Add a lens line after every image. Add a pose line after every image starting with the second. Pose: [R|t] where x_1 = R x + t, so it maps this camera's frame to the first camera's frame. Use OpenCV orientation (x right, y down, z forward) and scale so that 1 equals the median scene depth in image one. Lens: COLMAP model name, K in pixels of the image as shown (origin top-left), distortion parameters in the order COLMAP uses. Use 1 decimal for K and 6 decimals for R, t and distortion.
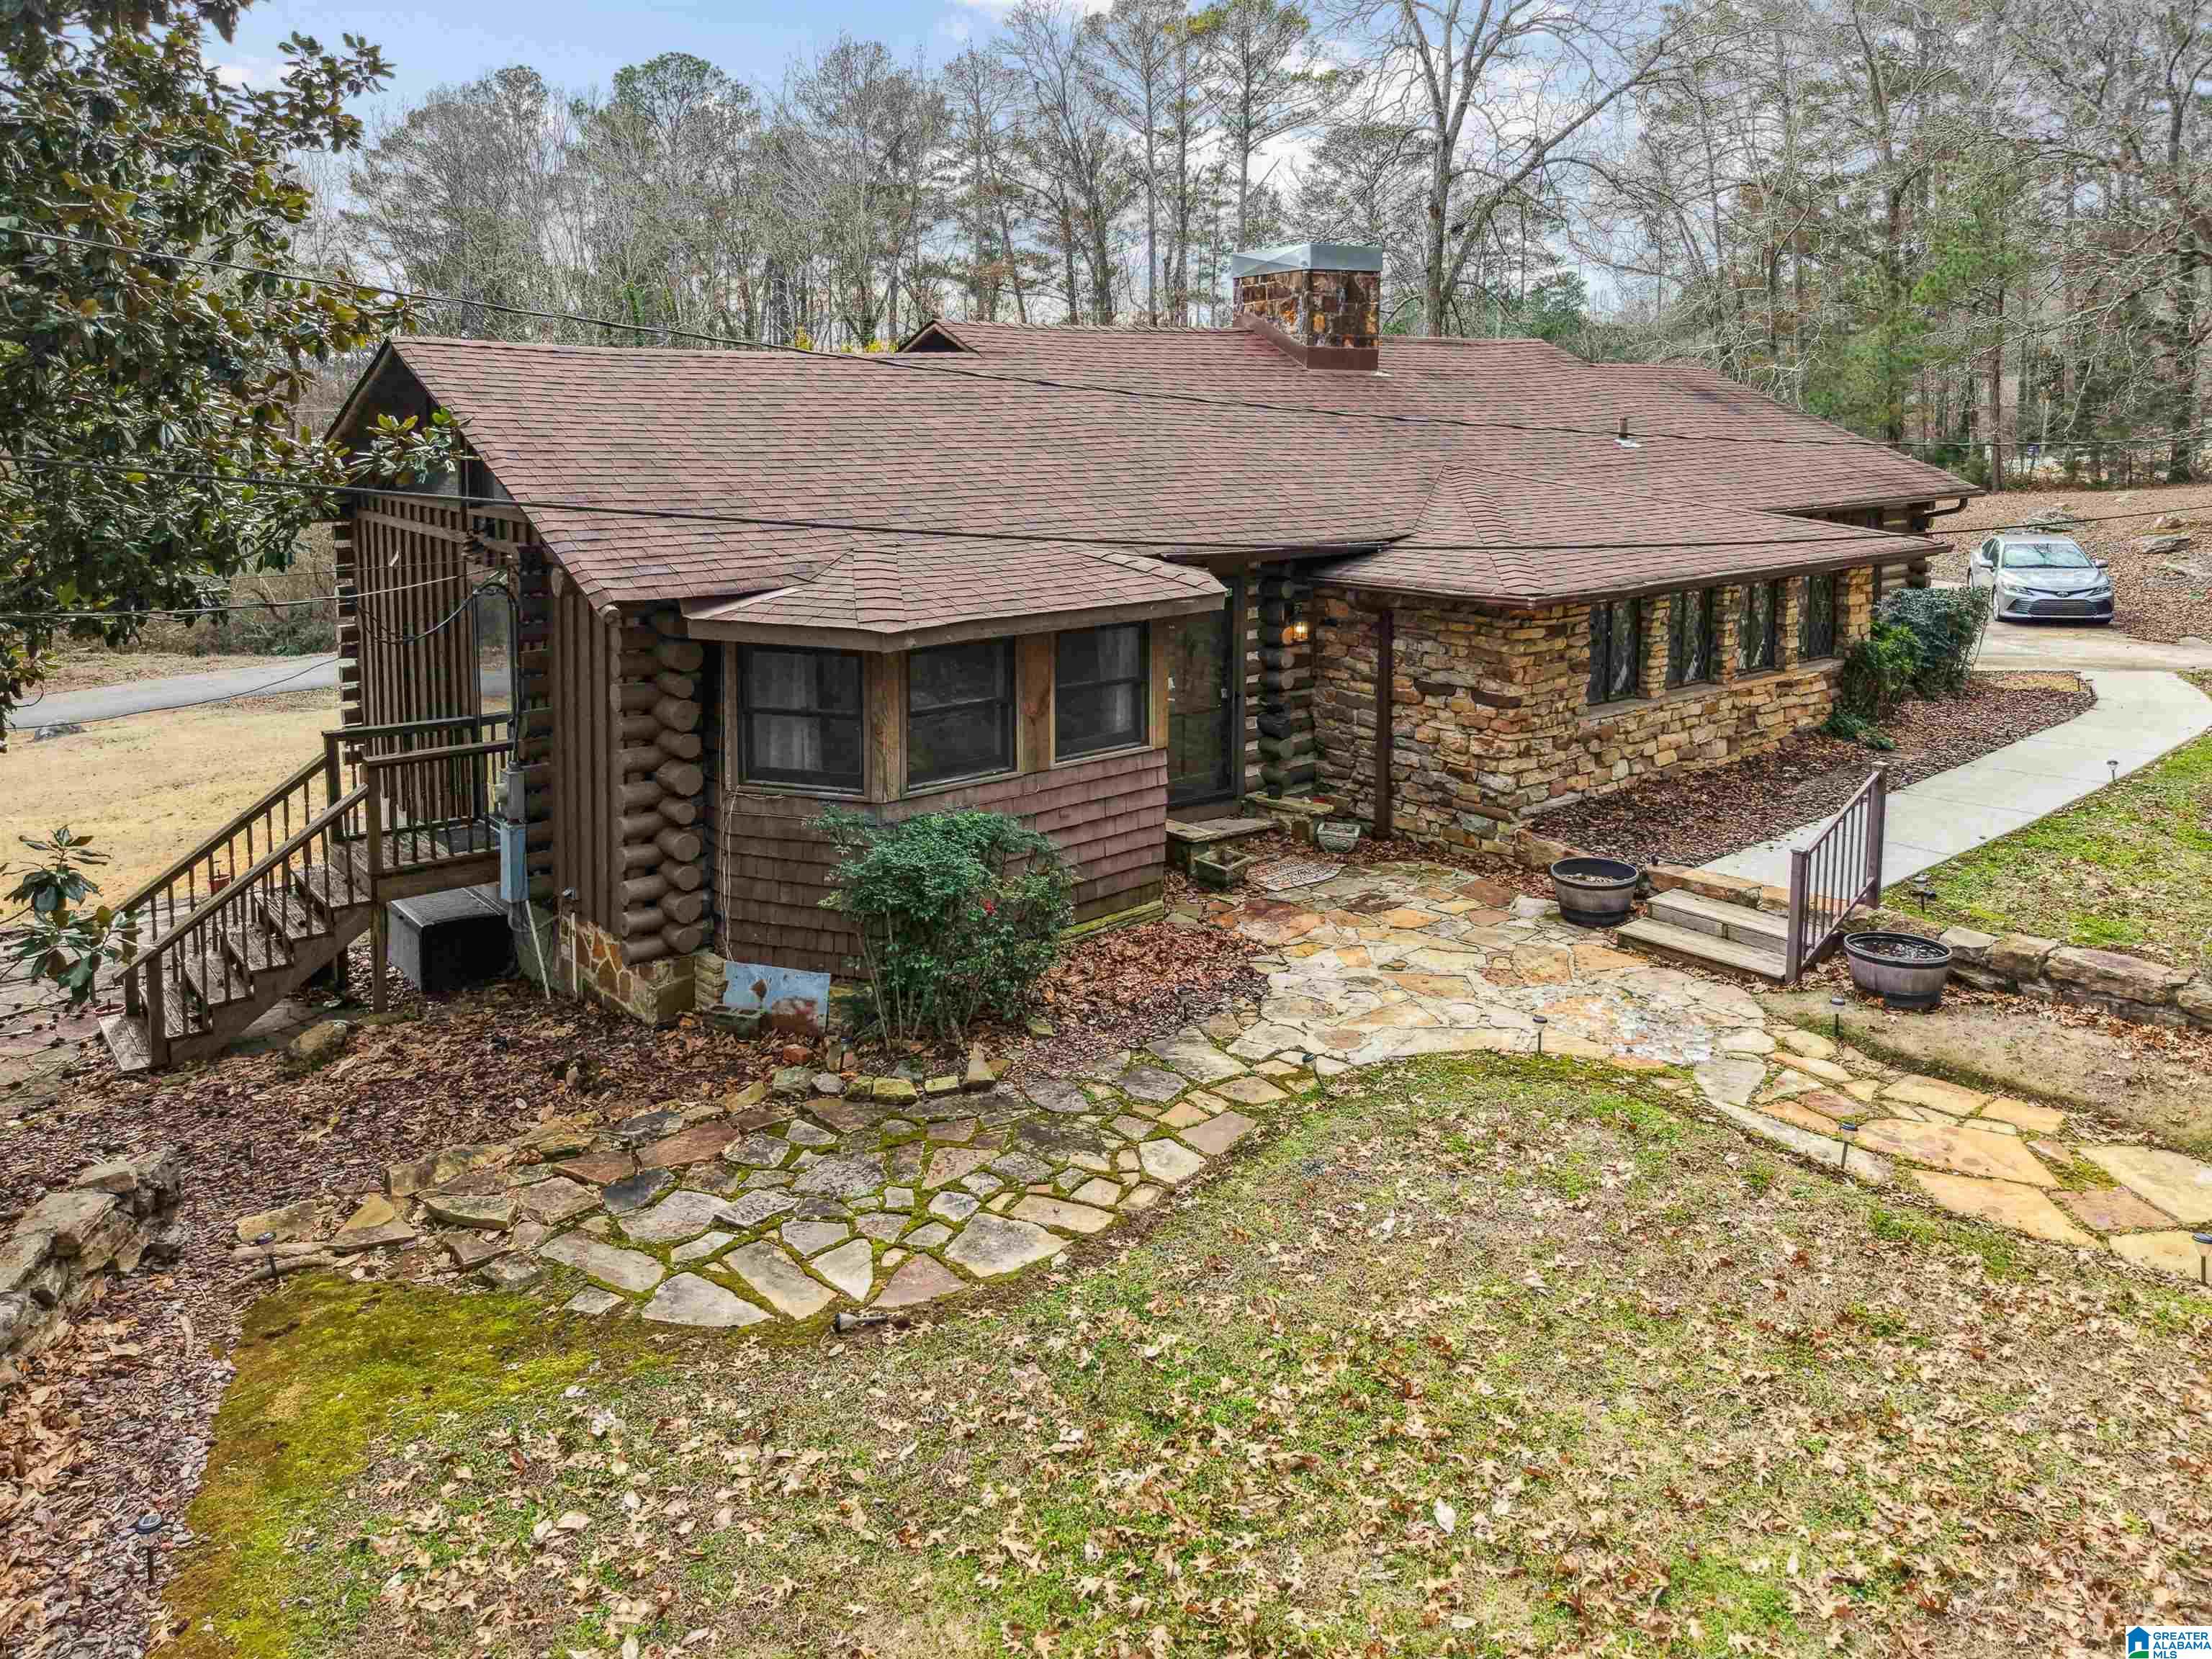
lens RADIAL K [[1746.9, 0, 1106.0], [0, 1746.9, 829.5], [0, 0, 1]] dist [0.018718, 0.000407]
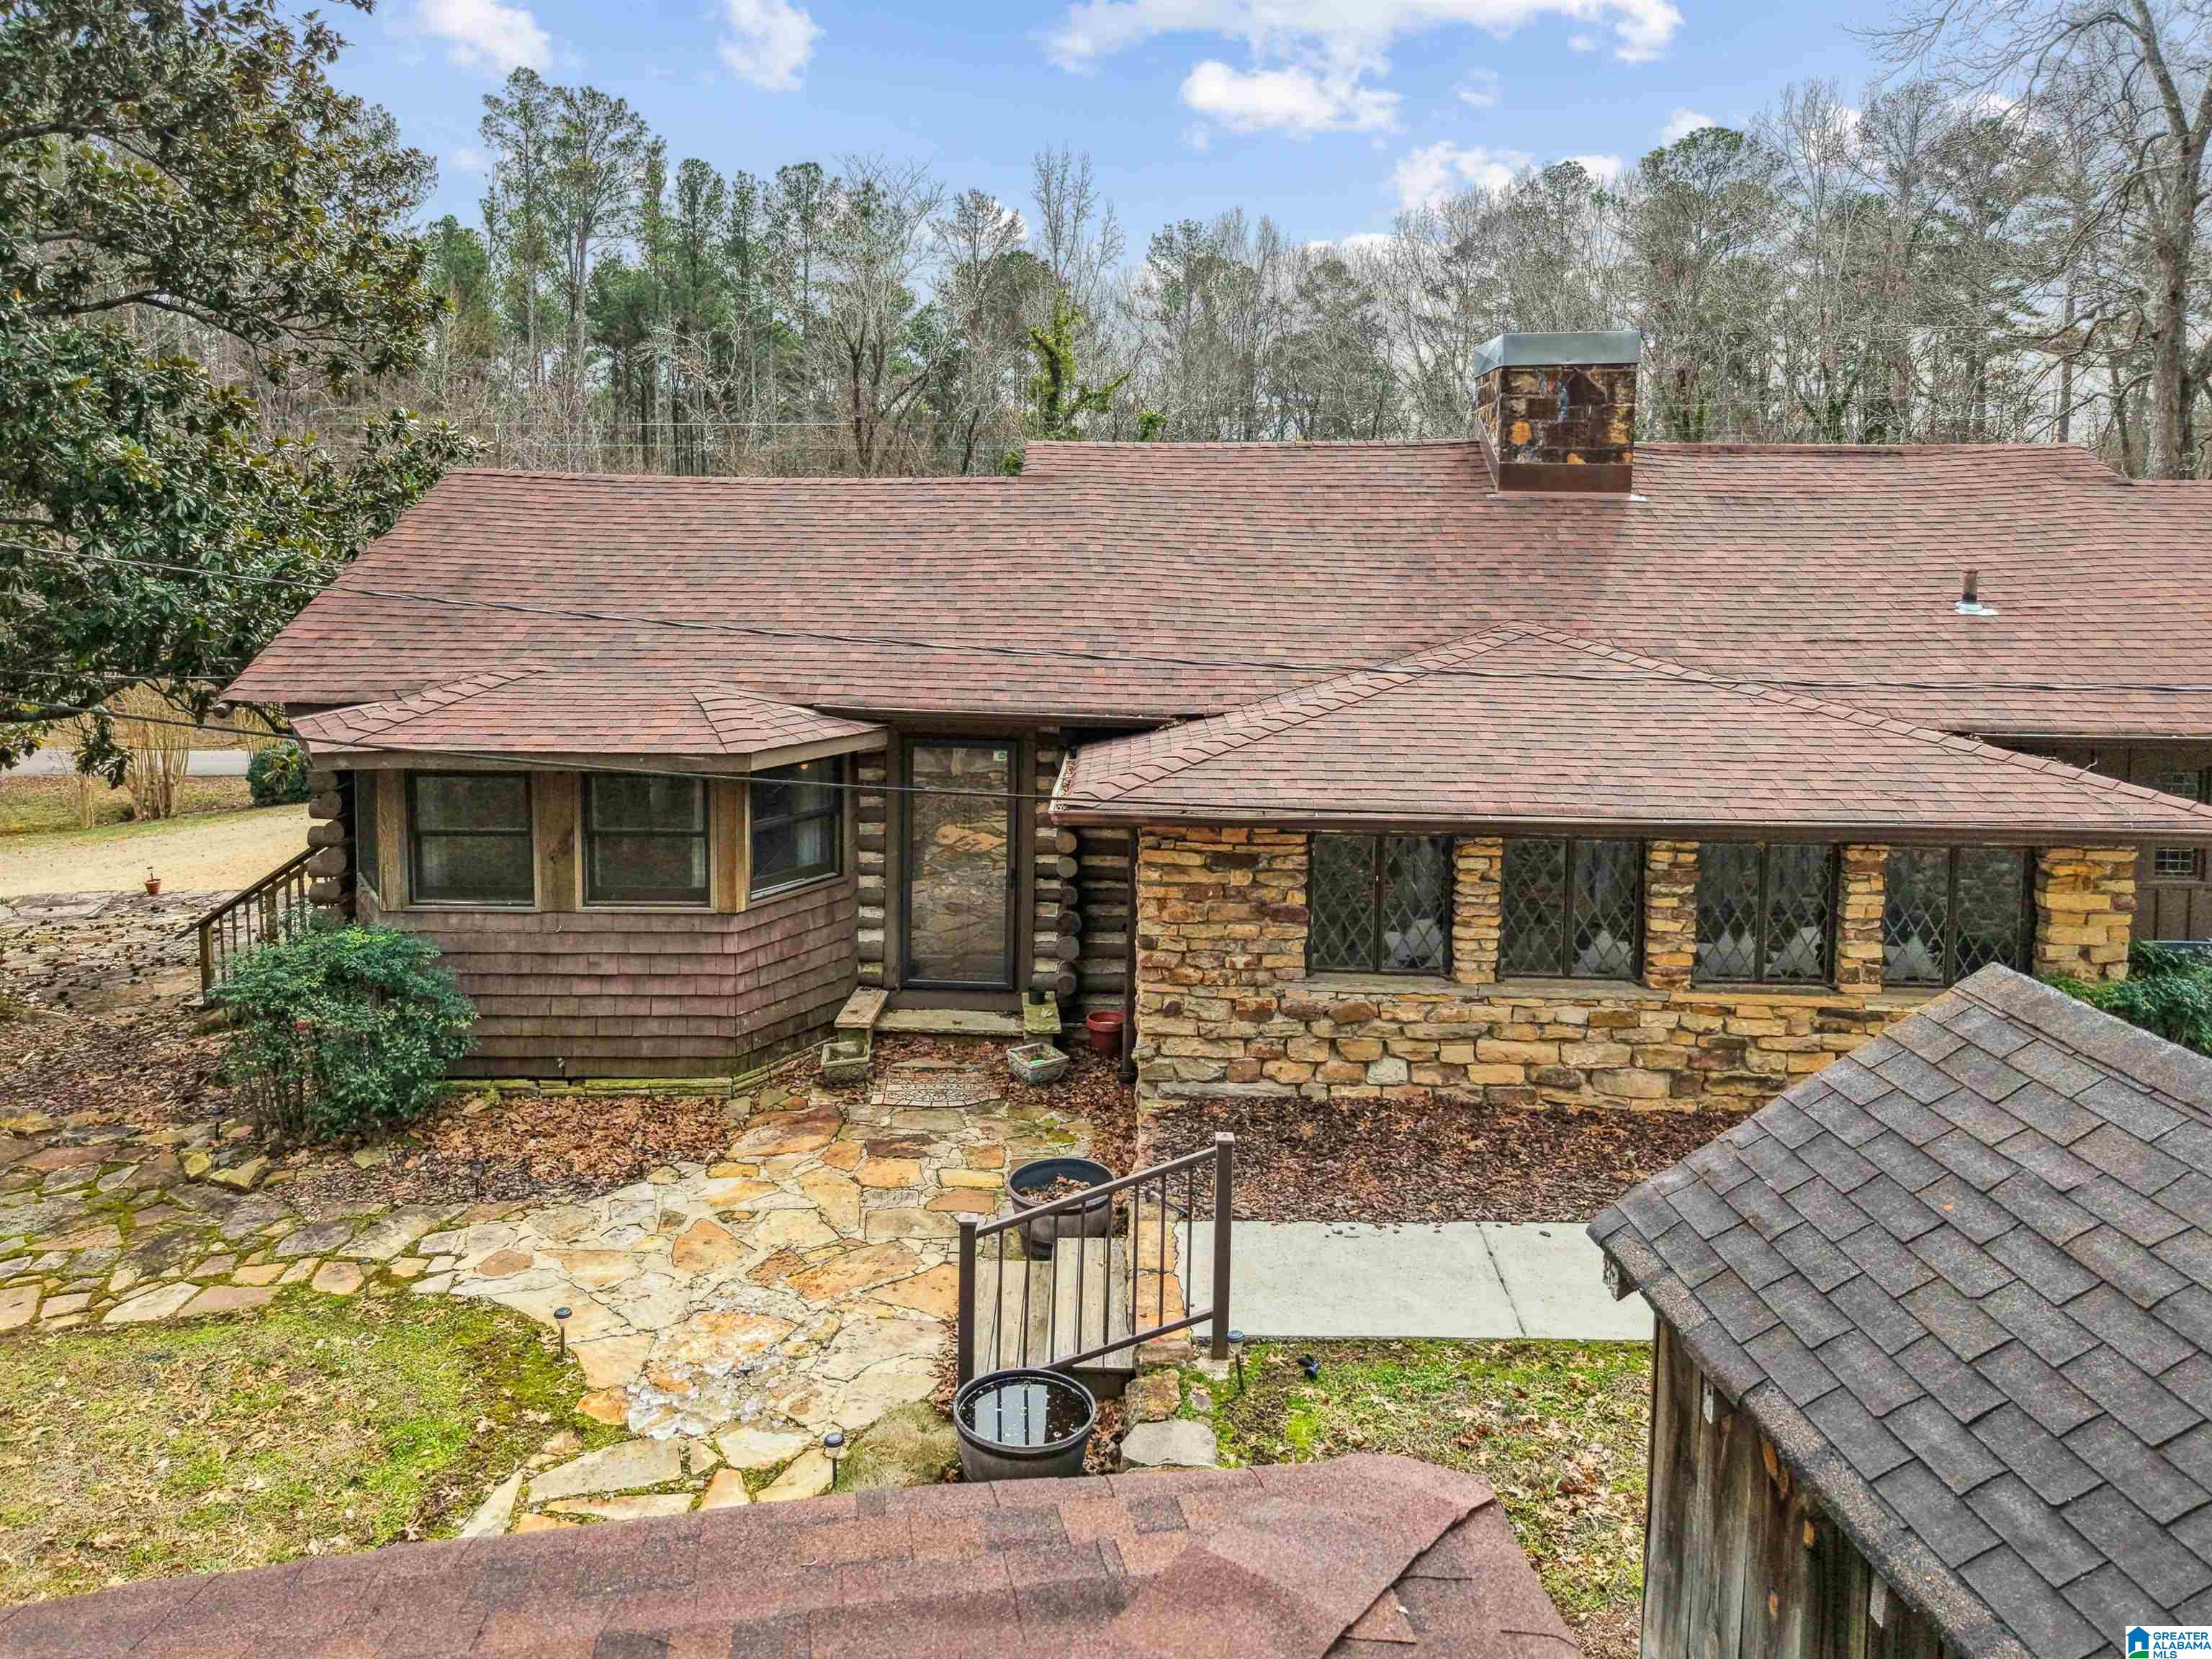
lens RADIAL K [[1746.9, 0, 1106.0], [0, 1746.9, 829.5], [0, 0, 1]] dist [0.018718, 0.000407]
pose [[0.699612, 0.150666, -0.698457, 0.680712], [-0.178781, 0.983334, 0.033041, -0.130908], [0.691795, 0.101755, 0.714889, 0.401334]]
